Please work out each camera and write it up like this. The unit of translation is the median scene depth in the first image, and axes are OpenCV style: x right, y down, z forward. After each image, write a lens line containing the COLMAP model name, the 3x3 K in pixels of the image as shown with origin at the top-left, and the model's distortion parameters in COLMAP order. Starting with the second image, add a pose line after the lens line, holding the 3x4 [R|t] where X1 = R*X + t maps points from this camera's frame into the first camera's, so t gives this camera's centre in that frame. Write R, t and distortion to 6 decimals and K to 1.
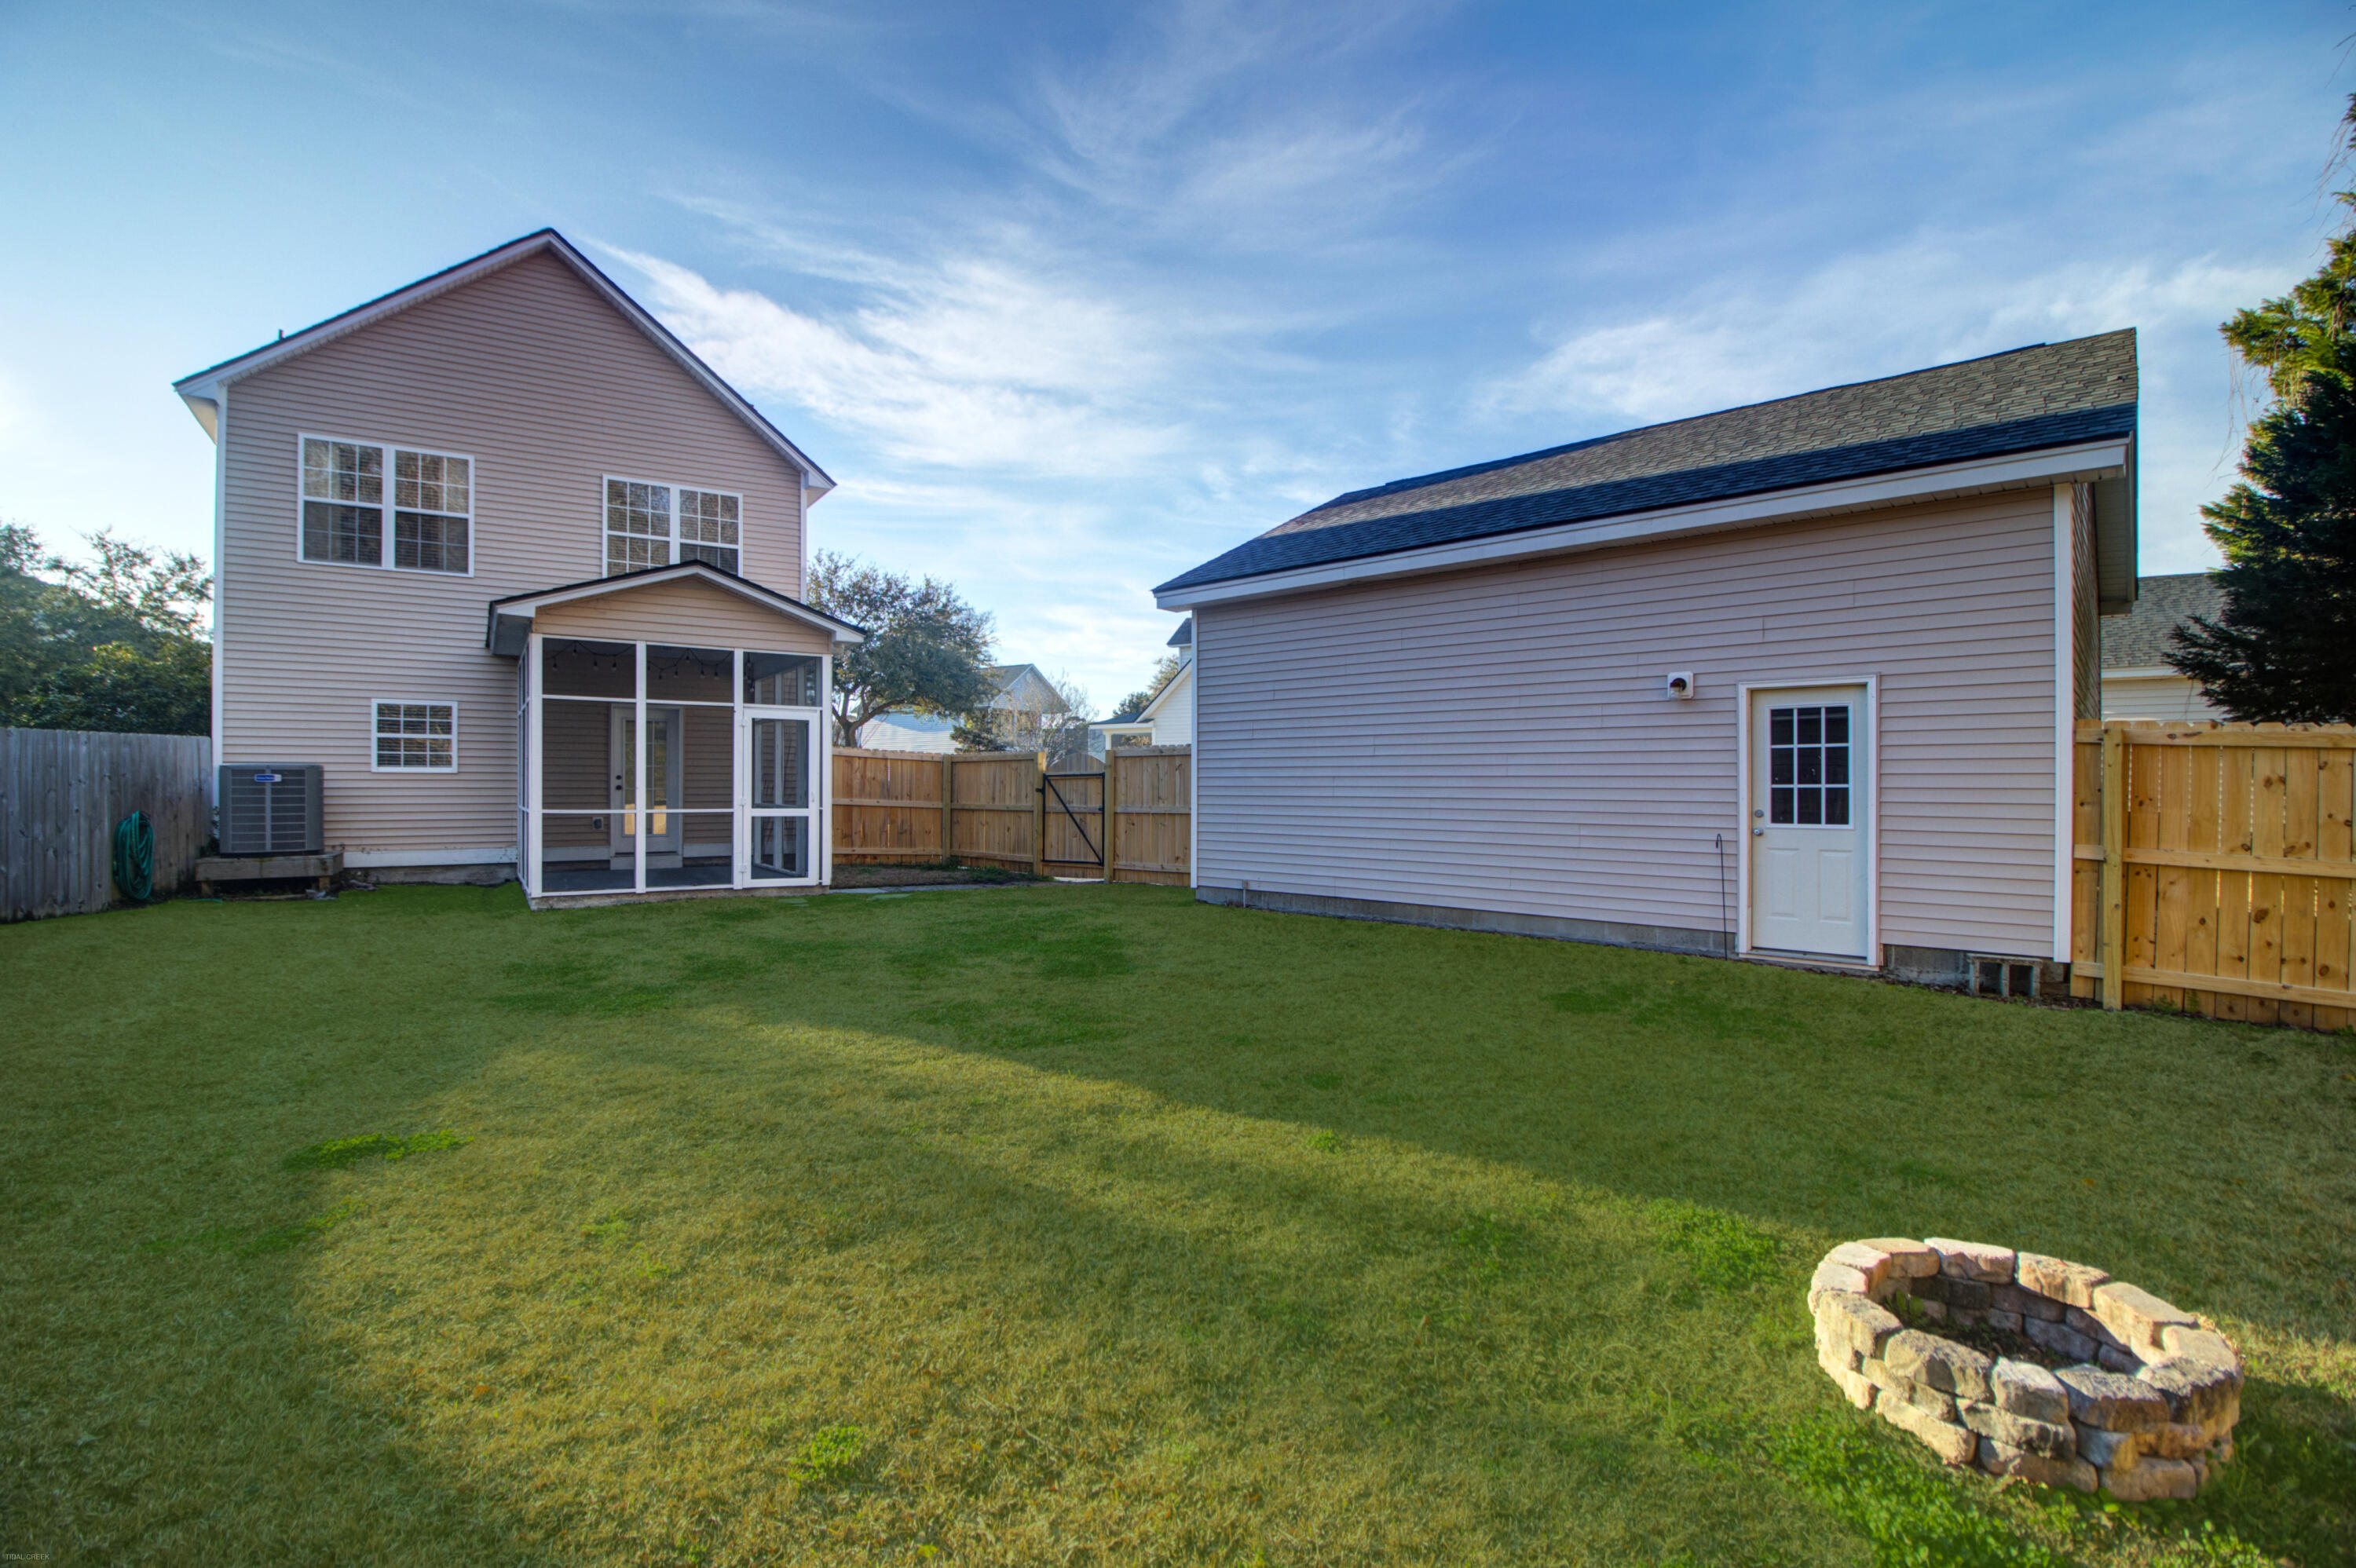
lens RADIAL K [[1092.4, 0, 1178.0], [0, 1092.4, 784.0], [0, 0, 1]] dist [0.014166, -0.027287]
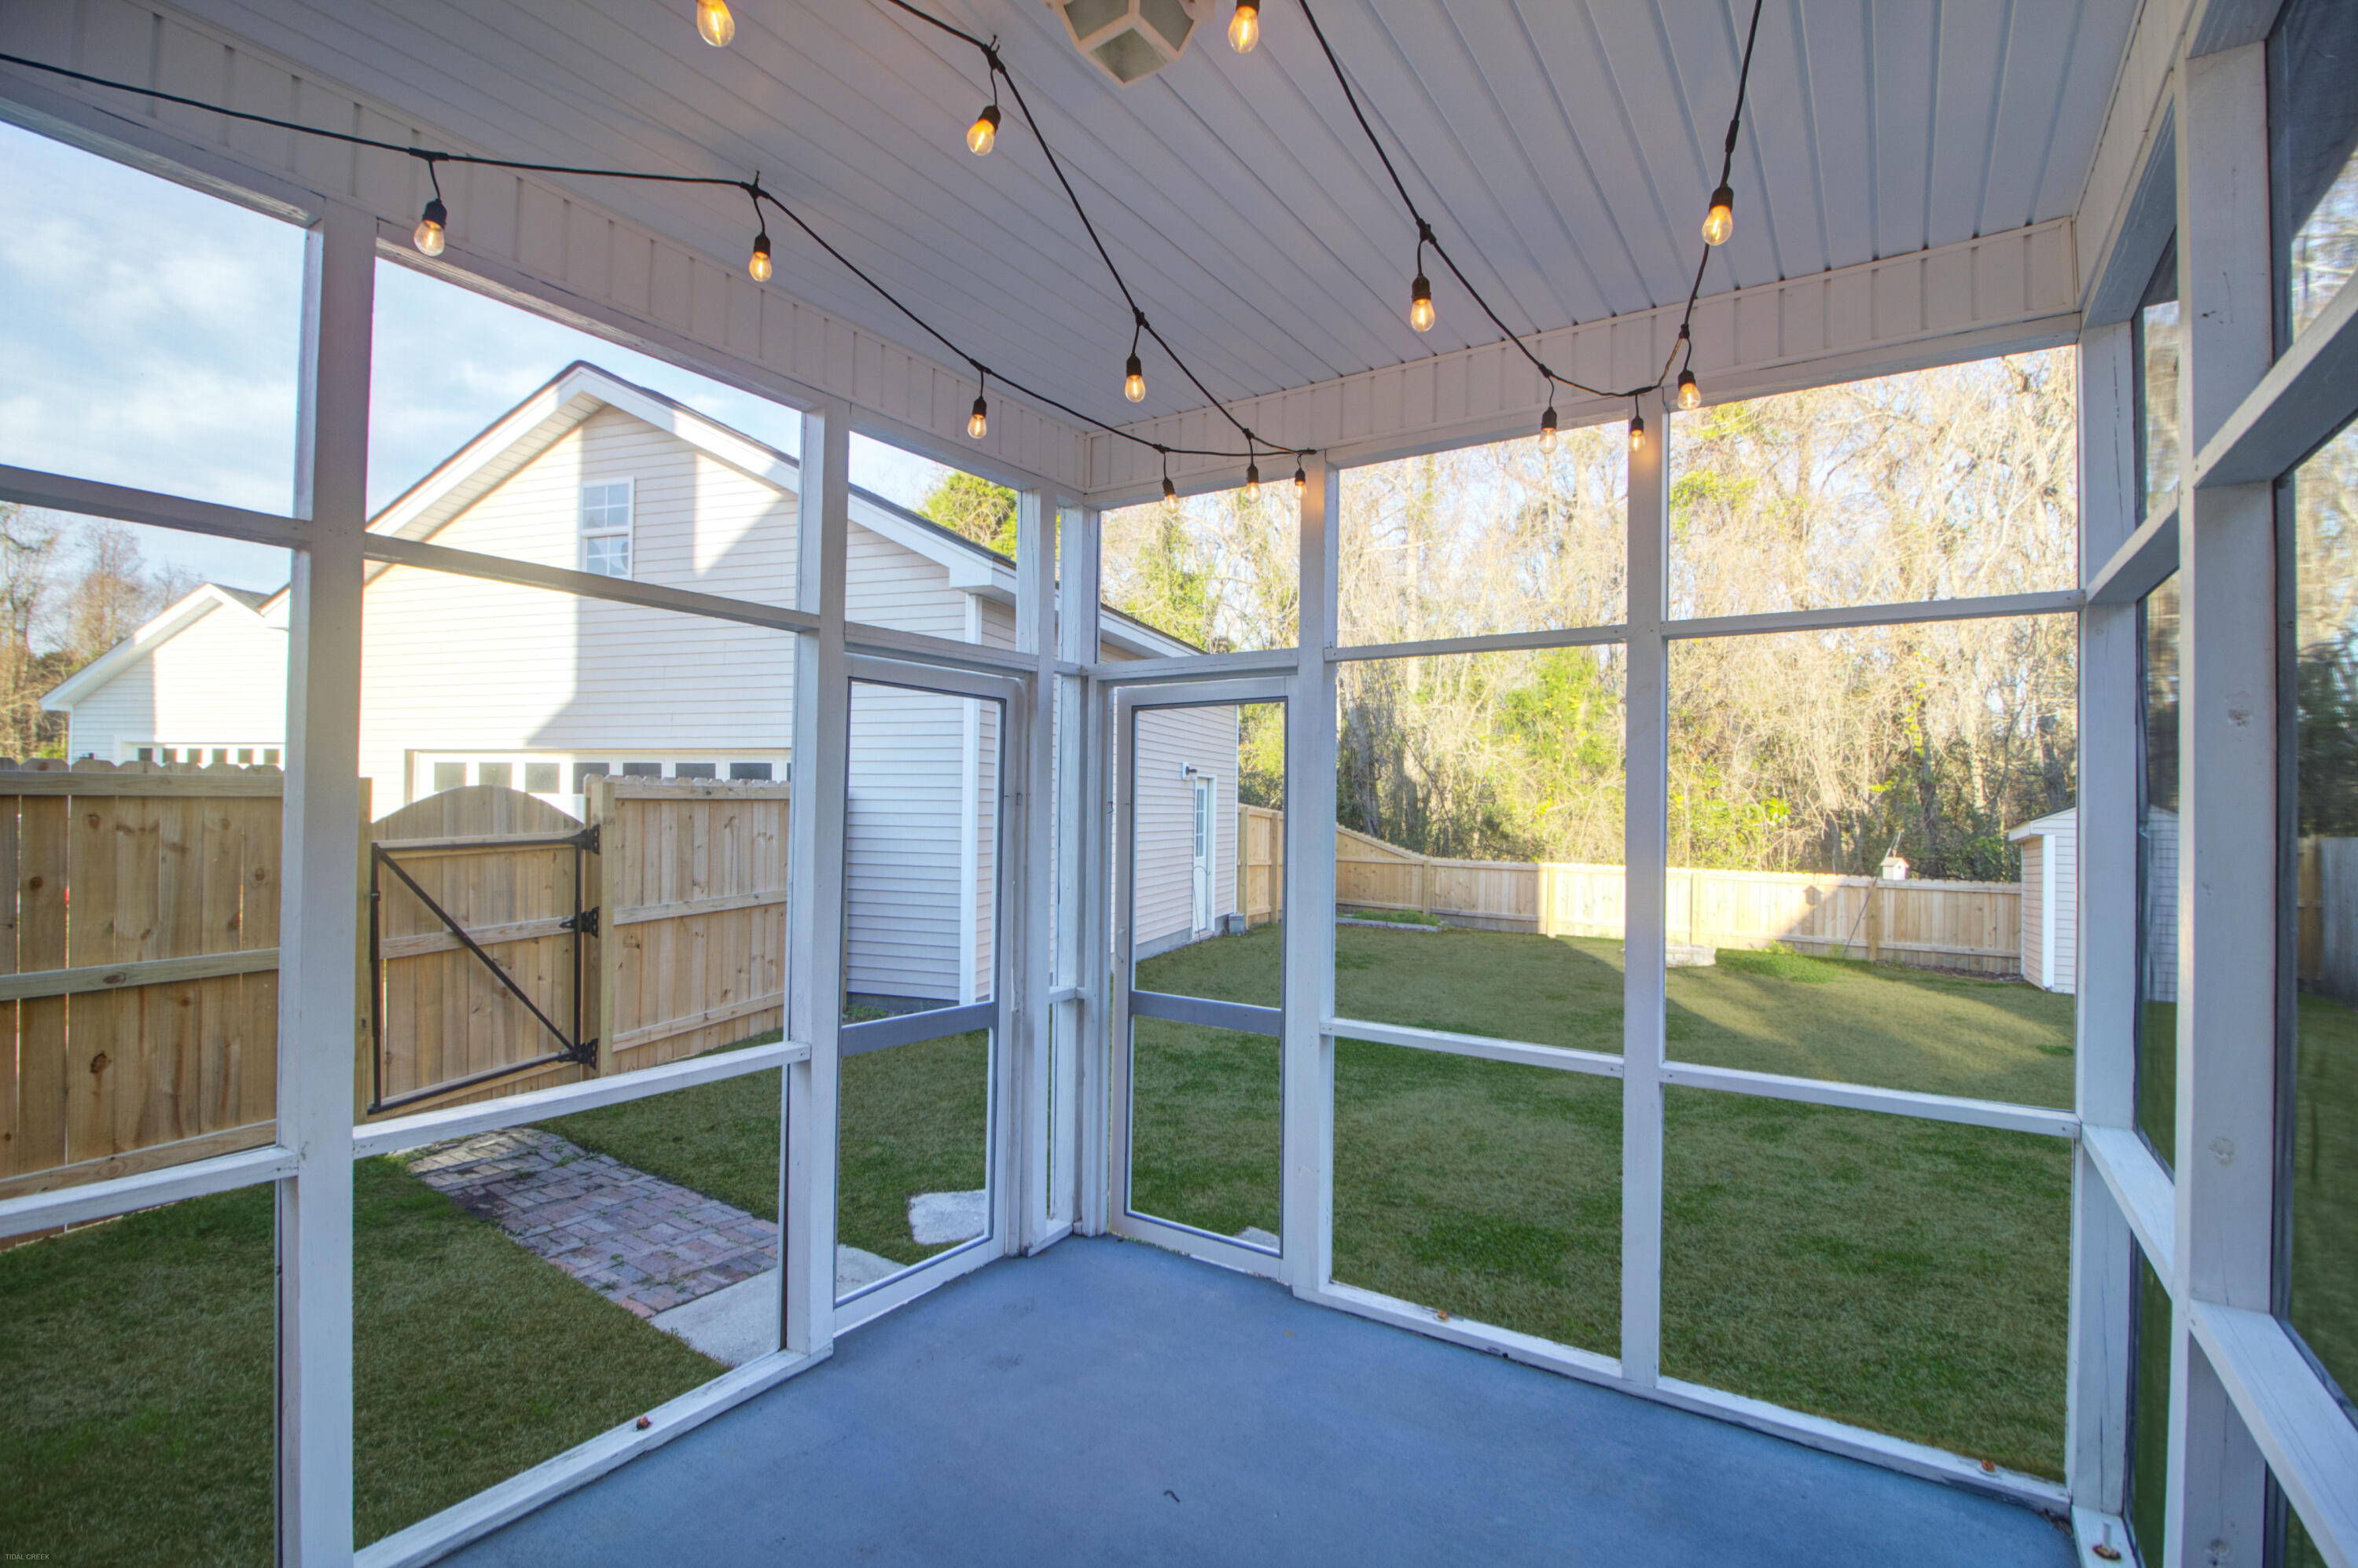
lens RADIAL K [[1078.3, 0, 1179.0], [0, 1078.3, 784.0], [0, 0, 1]] dist [-0.000324, -0.014291]
pose [[-0.397884, 0.008578, 0.917395, -0.641081], [-0.018151, 0.999687, -0.017220, -0.032179], [-0.917256, -0.023504, -0.397604, 1.126343]]
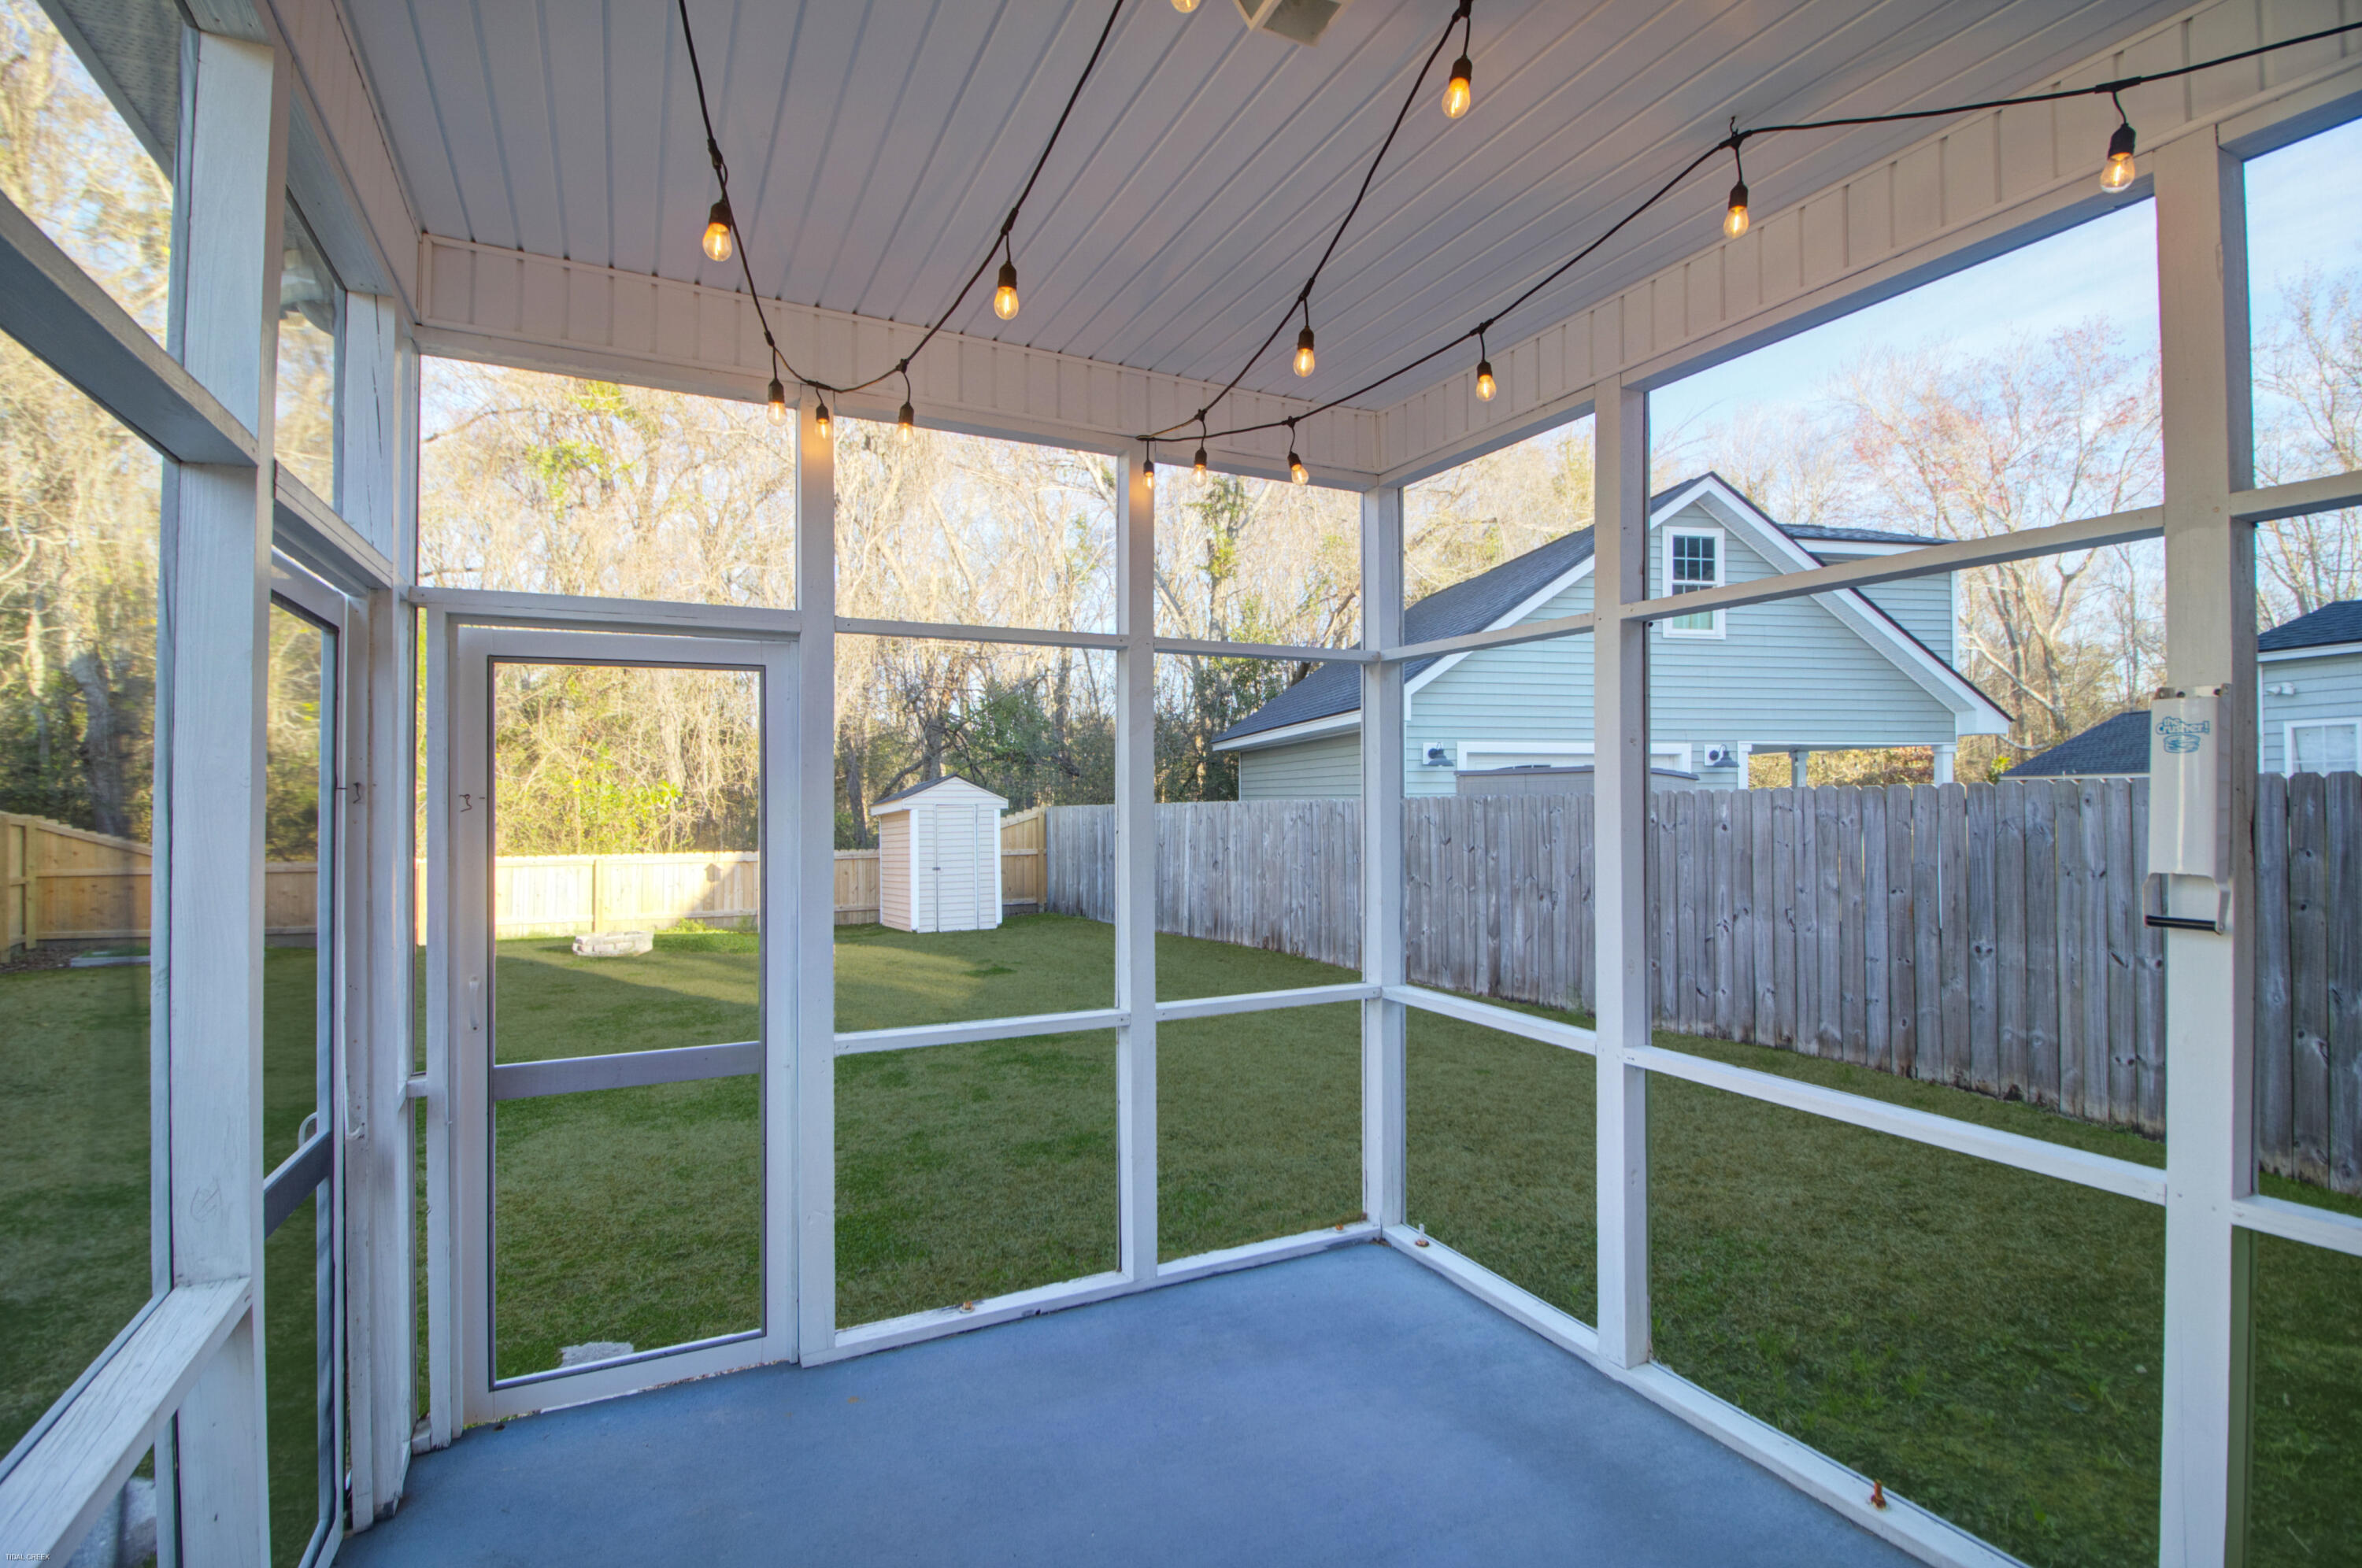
lens RADIAL K [[1080.0, 0, 1181.0], [0, 1080.0, 784.0], [0, 0, 1]] dist [-0.000324, -0.014291]
pose [[-0.993758, 0.000176, 0.111558, -0.507512], [-0.001186, 0.999926, -0.012144, -0.031770], [-0.111551, -0.012201, -0.993684, 1.213822]]
